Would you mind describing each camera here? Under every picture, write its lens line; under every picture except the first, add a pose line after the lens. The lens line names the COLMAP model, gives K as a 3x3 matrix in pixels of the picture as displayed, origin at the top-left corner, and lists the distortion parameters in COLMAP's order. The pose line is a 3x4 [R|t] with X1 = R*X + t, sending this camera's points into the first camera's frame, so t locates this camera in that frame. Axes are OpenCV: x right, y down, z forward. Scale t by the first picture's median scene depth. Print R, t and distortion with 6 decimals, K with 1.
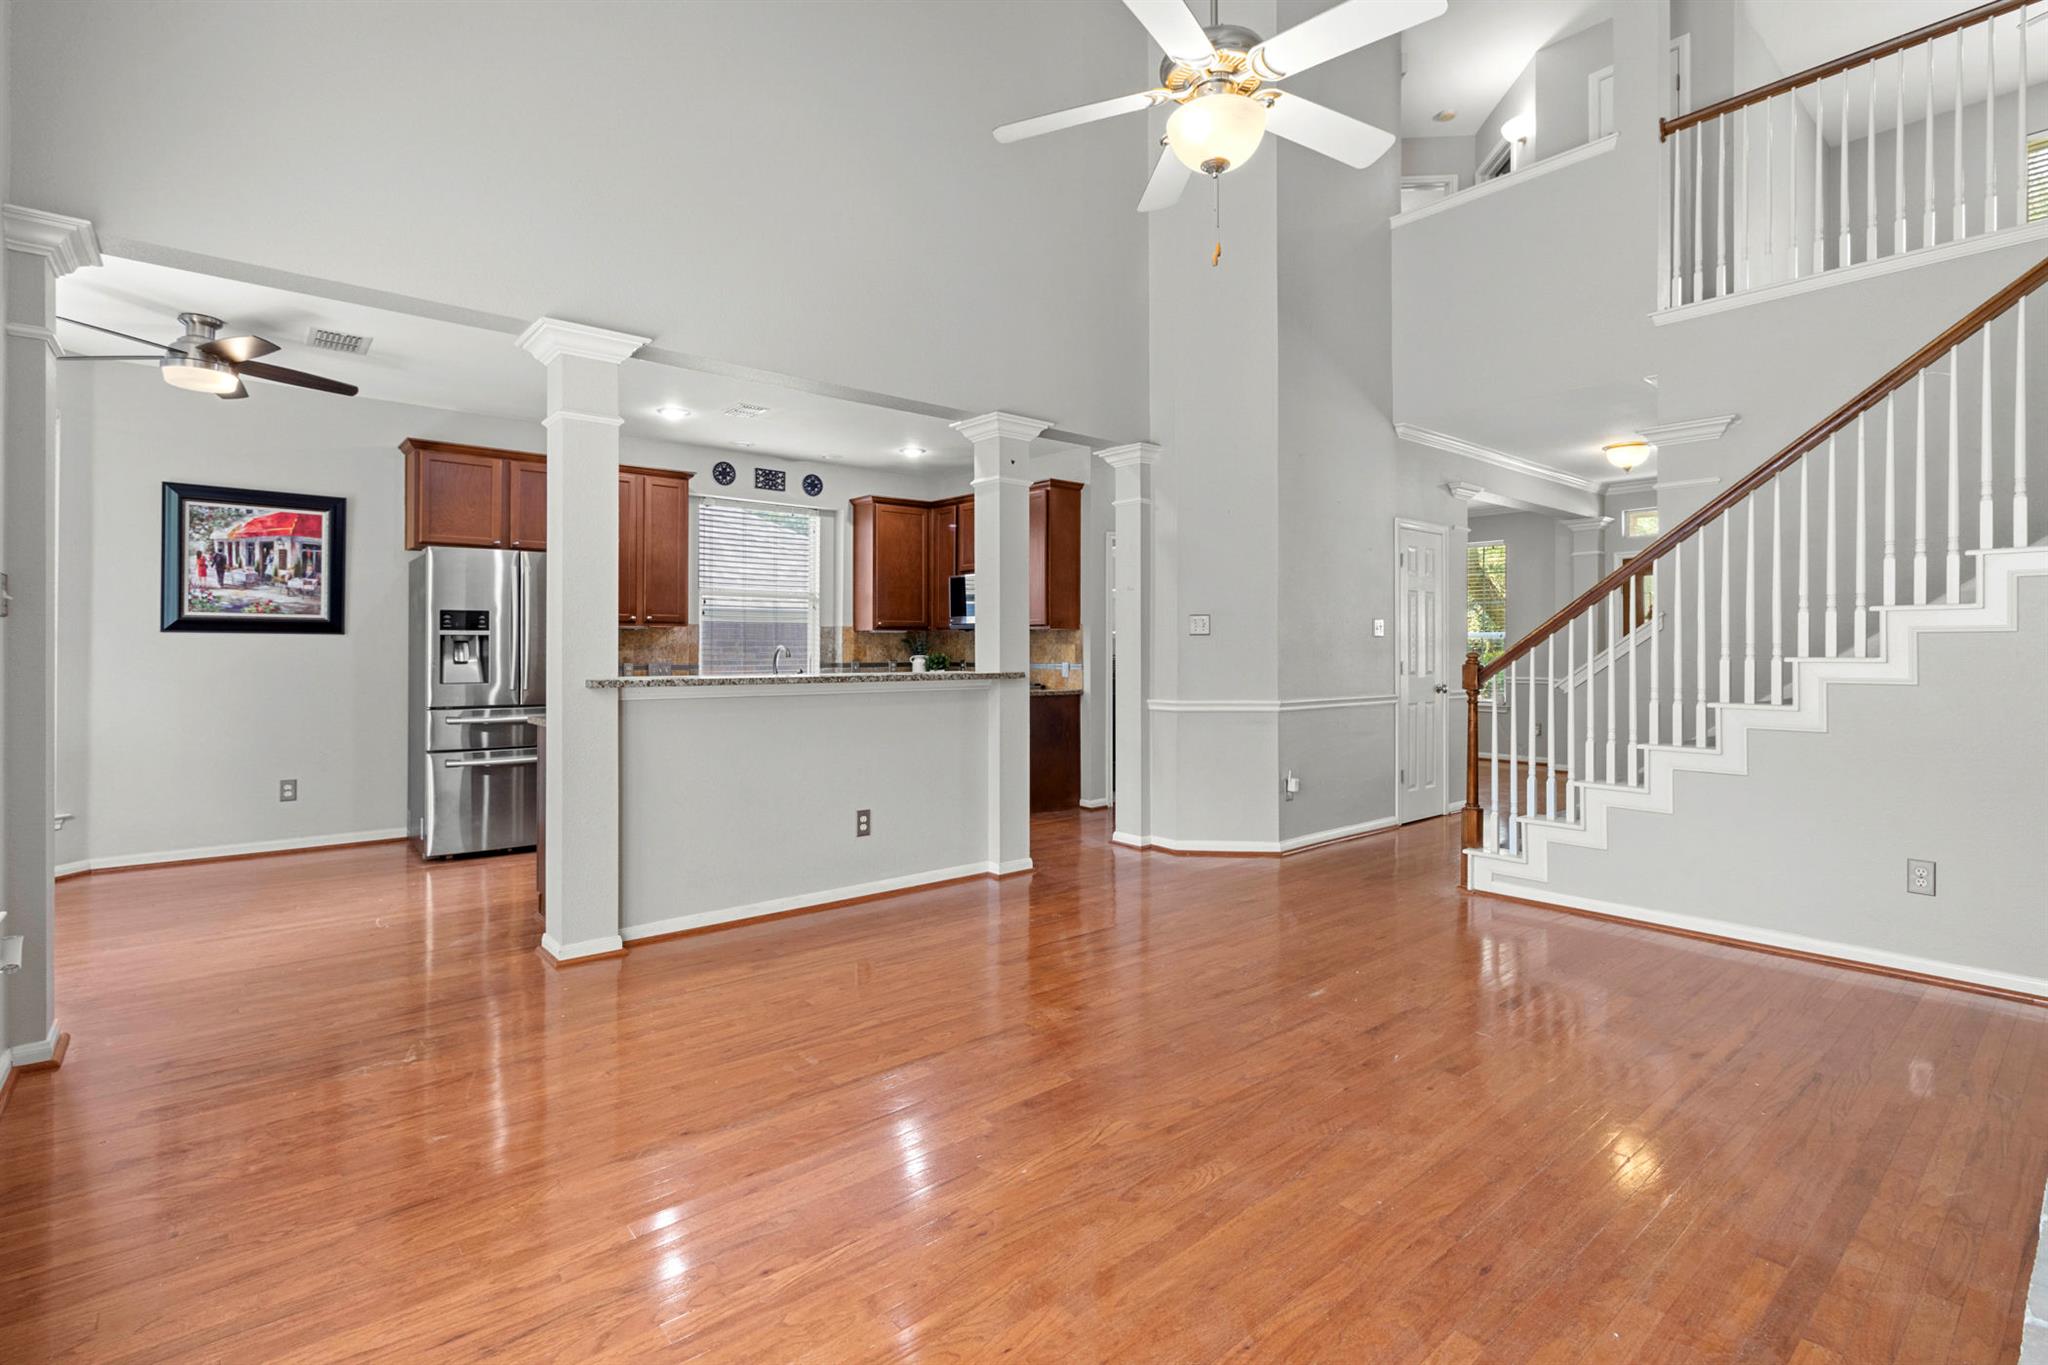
lens RADIAL K [[955.1, 0, 1033.0], [0, 955.1, 645.9], [0, 0, 1]] dist [-0.000560, -0.000113]
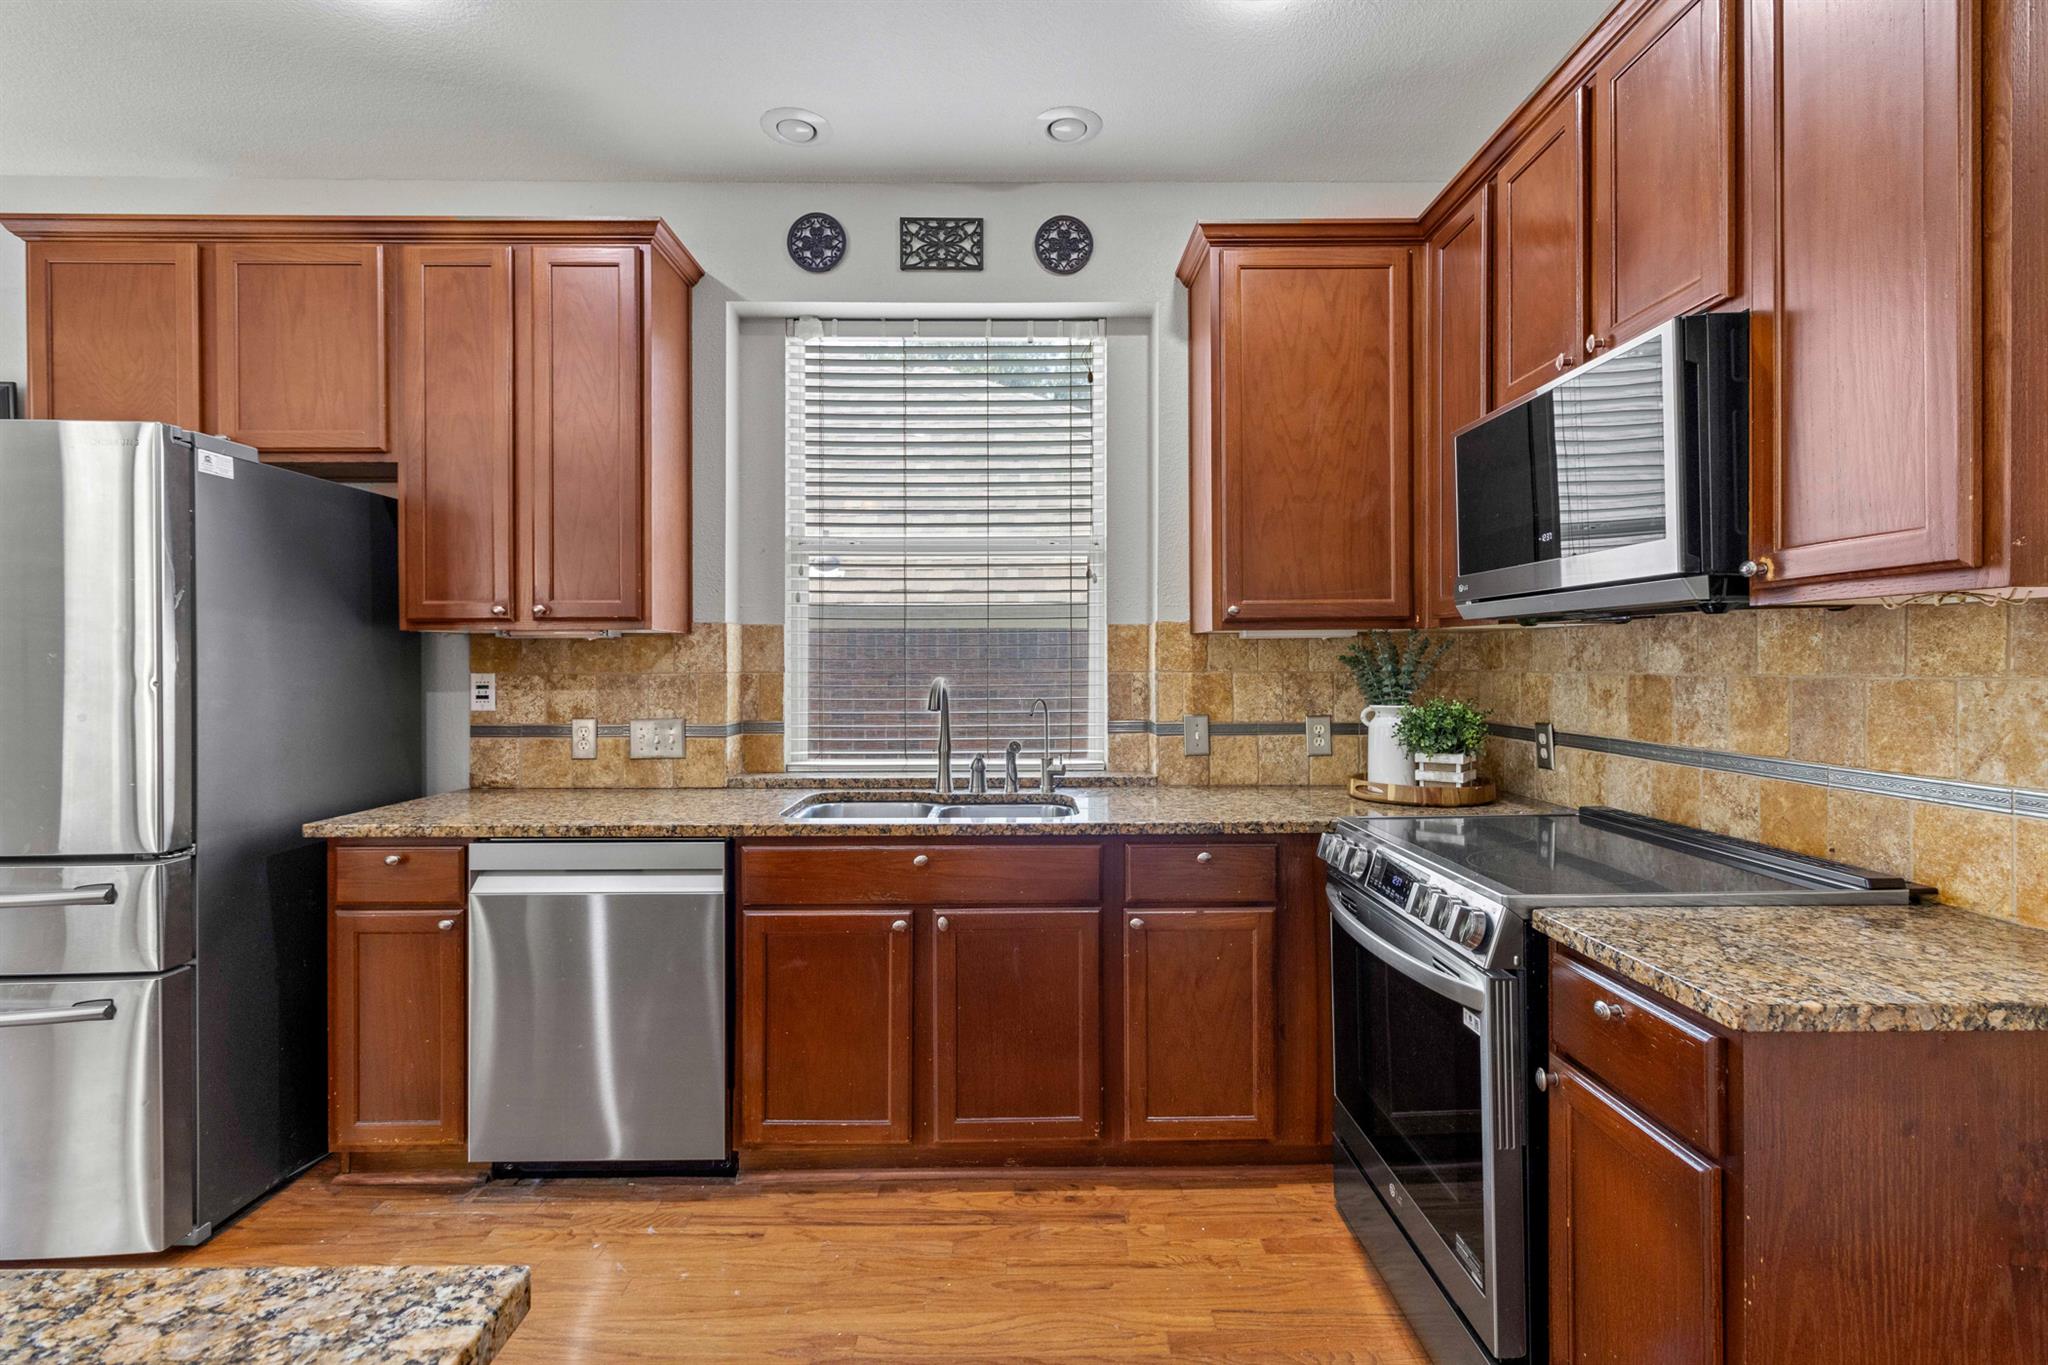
lens RADIAL K [[940.8, 0, 1021.0], [0, 940.8, 662.3], [0, 0, 1]] dist [-0.002848, -0.000303]
pose [[0.759141, -0.003331, -0.650918, -0.005223], [0.005101, 0.999987, 0.000832, -0.005836], [0.650906, -0.003952, 0.759148, 0.696053]]
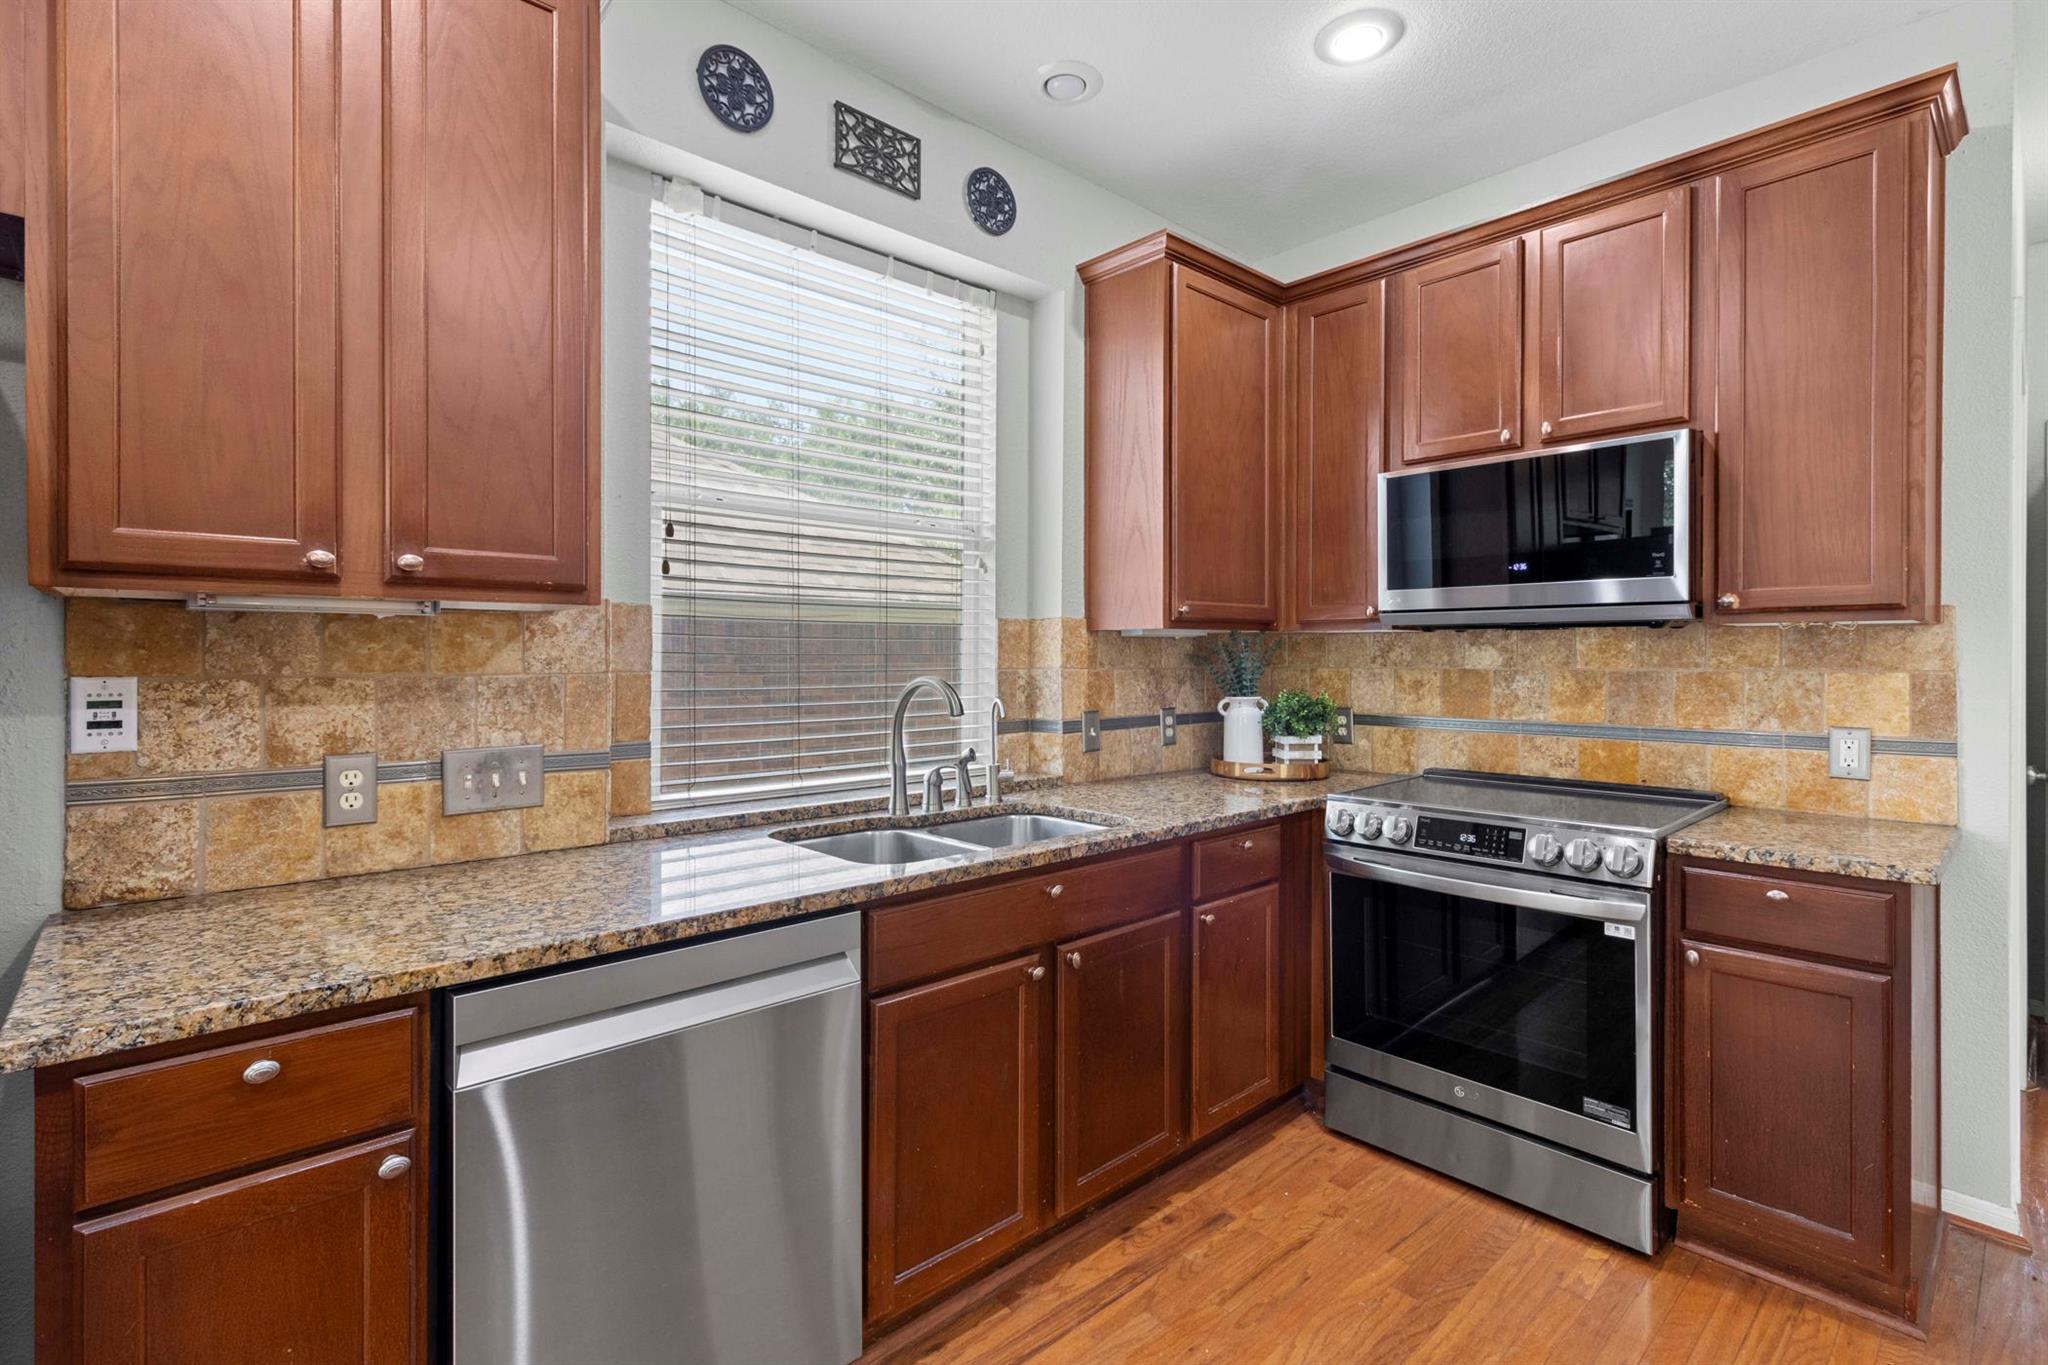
lens RADIAL K [[944.9, 0, 1024.9], [0, 944.9, 657.7], [0, 0, 1]] dist [-0.000790, 0.000071]
pose [[0.999730, -0.000097, 0.023230, -0.221960], [0.000049, 0.999998, 0.002056, -0.006470], [-0.023230, -0.002054, 0.999728, 0.650175]]
